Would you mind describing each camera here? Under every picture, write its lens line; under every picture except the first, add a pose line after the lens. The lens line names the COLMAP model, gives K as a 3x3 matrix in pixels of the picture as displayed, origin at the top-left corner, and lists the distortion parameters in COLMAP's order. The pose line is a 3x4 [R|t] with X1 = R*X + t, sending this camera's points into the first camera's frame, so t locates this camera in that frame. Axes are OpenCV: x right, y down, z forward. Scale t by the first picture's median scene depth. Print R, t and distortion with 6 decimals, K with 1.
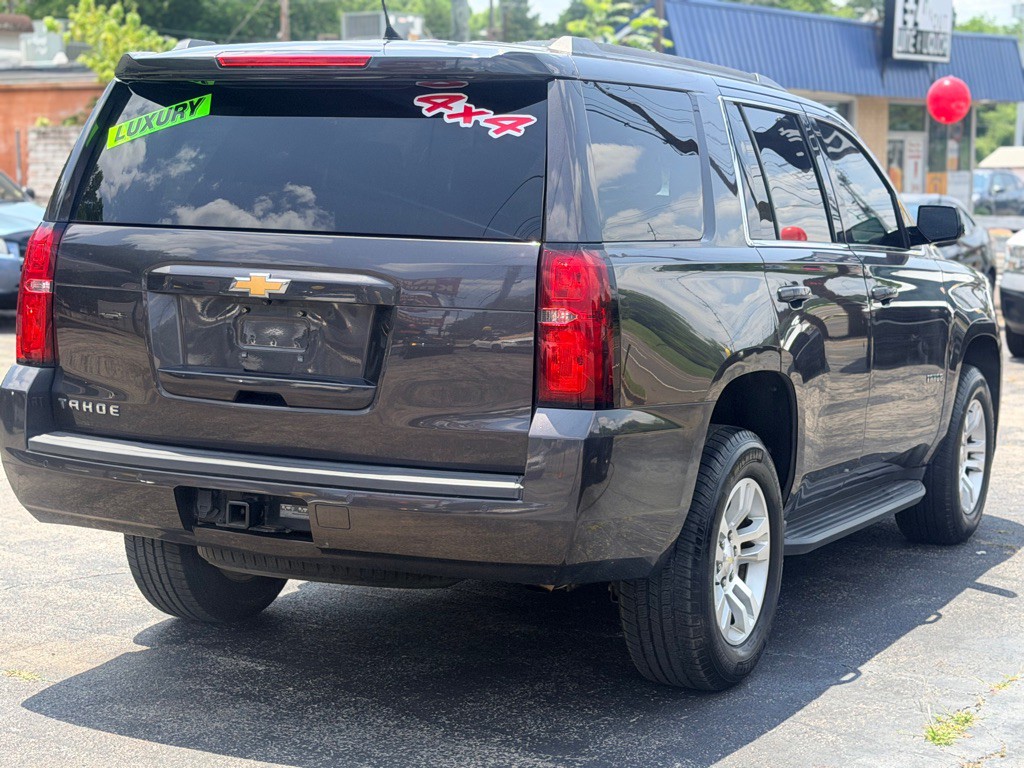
lens RADIAL K [[1958.5, 0, 506.5], [0, 1958.5, 383.8], [0, 0, 1]] dist [0.106275, 0.274443]
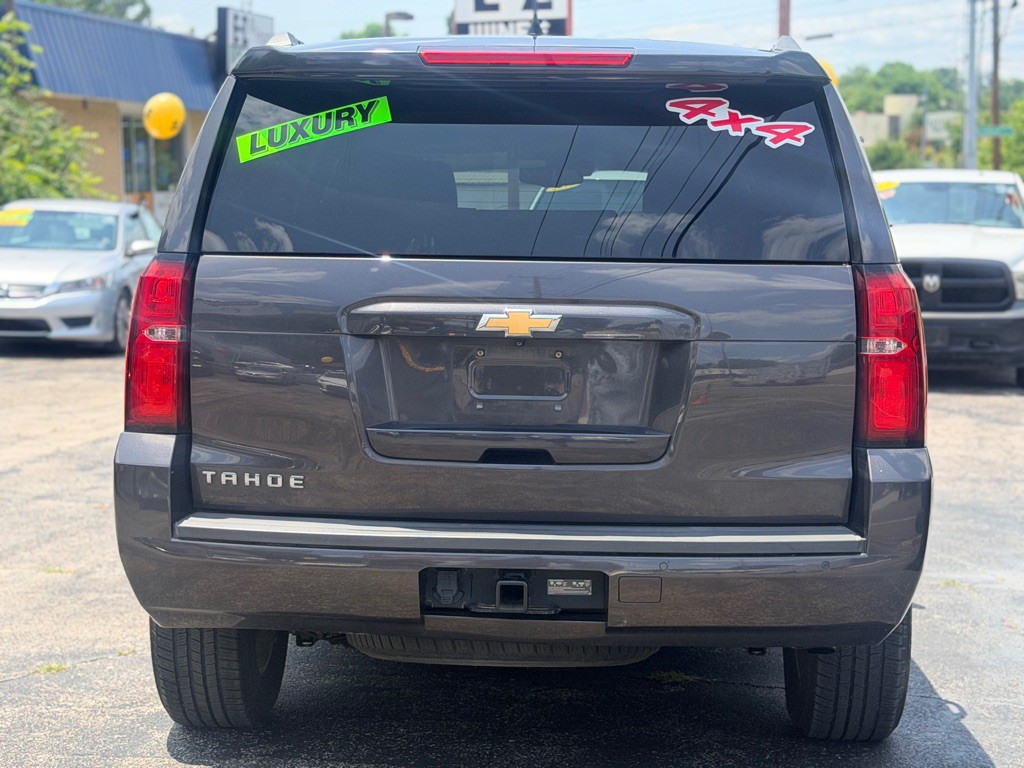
lens RADIAL K [[1958.5, 0, 506.5], [0, 1958.5, 383.8], [0, 0, 1]] dist [0.106275, 0.274443]
pose [[0.917049, -0.044948, 0.396234, -0.416799], [0.048408, 0.998827, 0.001268, -0.022638], [-0.395826, 0.018018, 0.918149, 0.204997]]
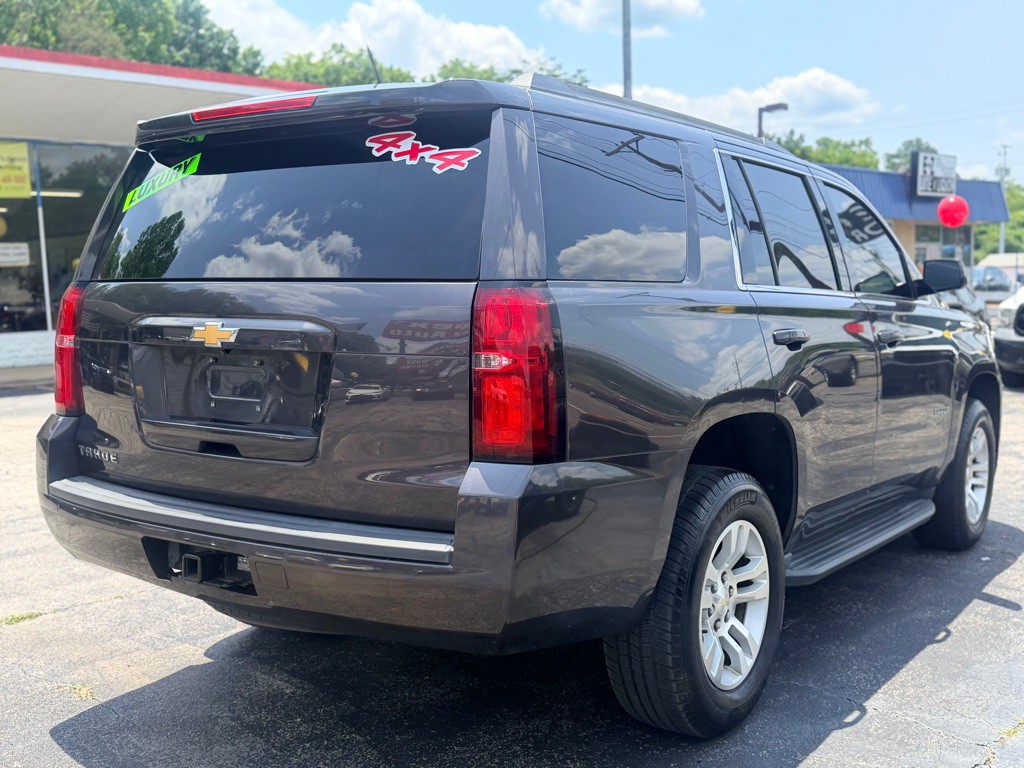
lens RADIAL K [[1100.0, 0, 512.0], [0, 1100.0, 384.0], [0, 0, 1]] dist [0.182908, -0.414387]
pose [[0.987271, -0.012114, -0.158585, 0.098942], [0.009333, 0.999790, -0.018266, -0.012221], [0.158772, 0.016553, 0.987176, 0.422395]]
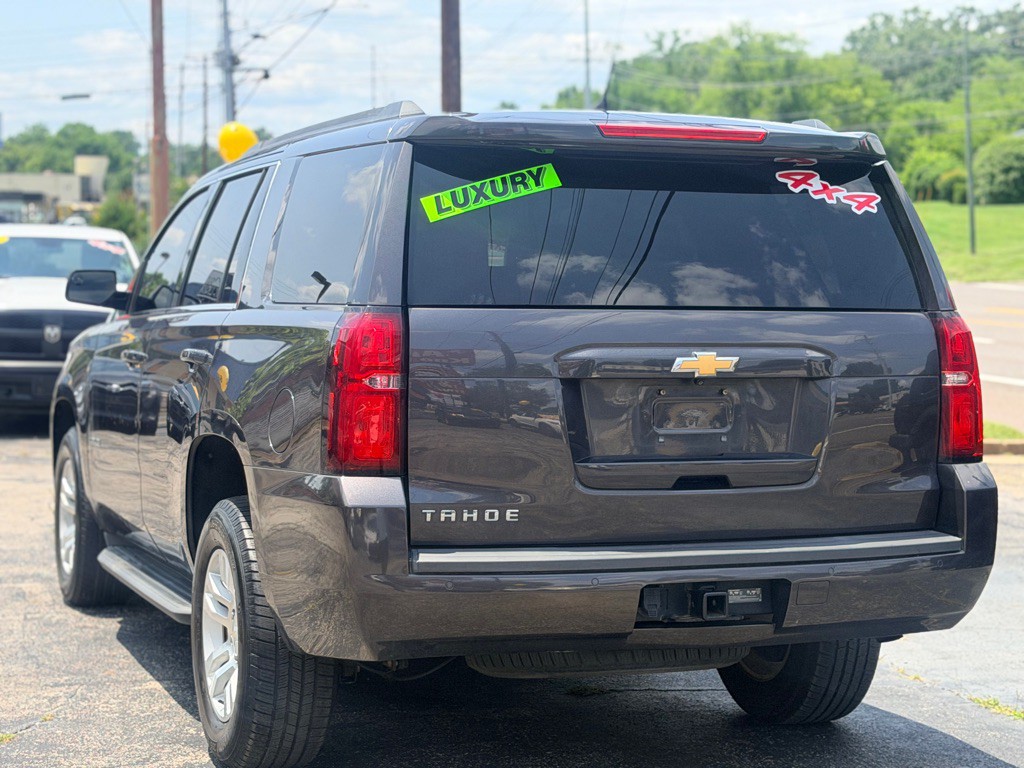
lens RADIAL K [[1958.5, 0, 506.5], [0, 1958.5, 383.8], [0, 0, 1]] dist [0.106275, 0.274443]
pose [[0.675086, -0.051841, 0.735916, -0.803454], [0.078737, 0.996893, -0.002003, -0.041715], [-0.733526, 0.059296, 0.677070, 0.378162]]
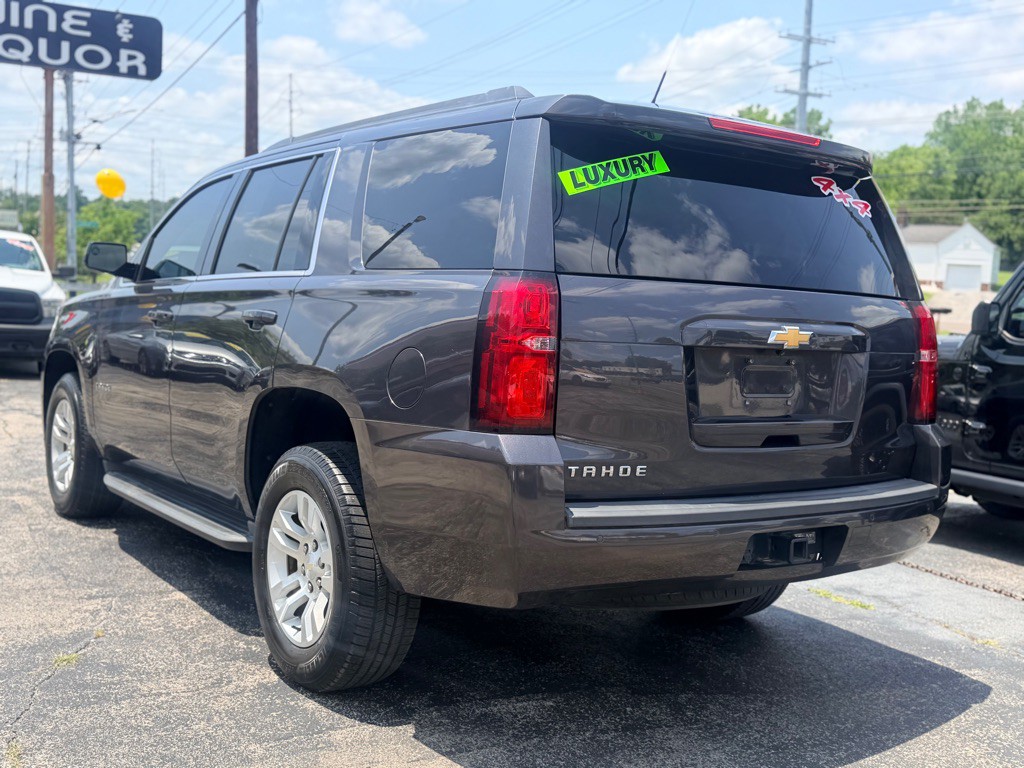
lens RADIAL K [[1100.0, 0, 517.5], [0, 1100.0, 386.8], [0, 0, 1]] dist [0.187948, -0.427125]
pose [[0.466497, -0.060508, 0.882451, -0.663681], [0.046957, 0.997945, 0.043604, -0.051026], [-0.883276, 0.021096, 0.468379, 0.757099]]
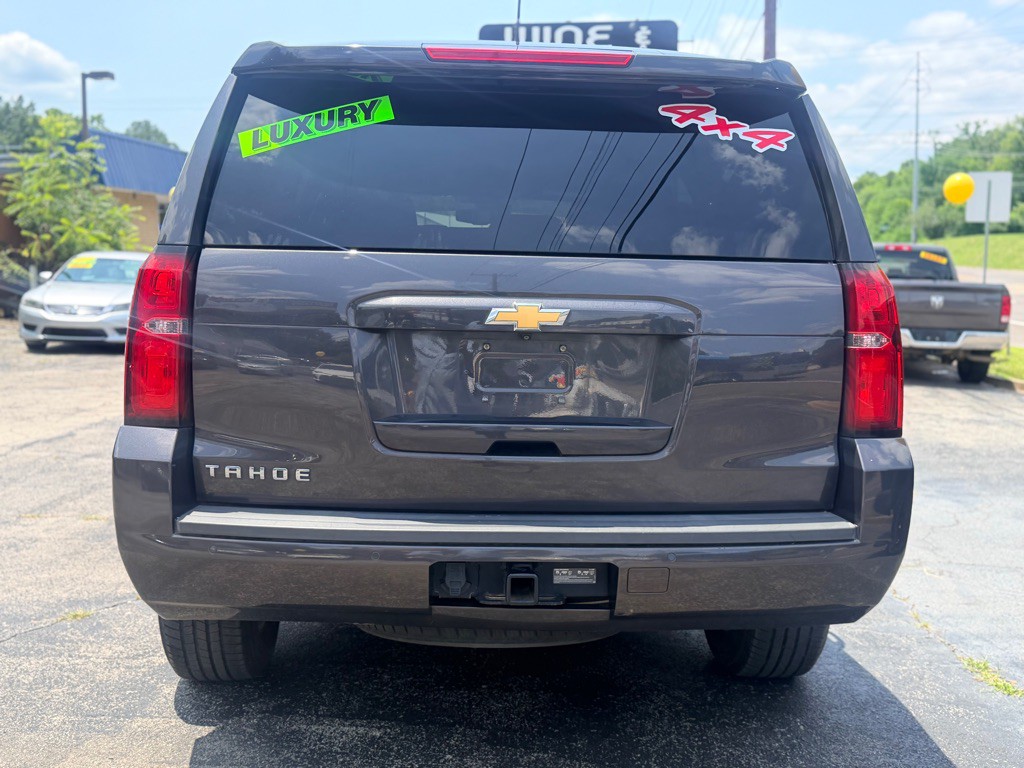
lens RADIAL K [[1100.0, 0, 512.0], [0, 1100.0, 384.0], [0, 0, 1]] dist [0.182908, -0.414387]
pose [[0.868089, -0.051572, 0.493723, -0.330779], [0.048581, 0.998640, 0.018895, -0.027248], [-0.494026, 0.007583, 0.869414, 0.525670]]
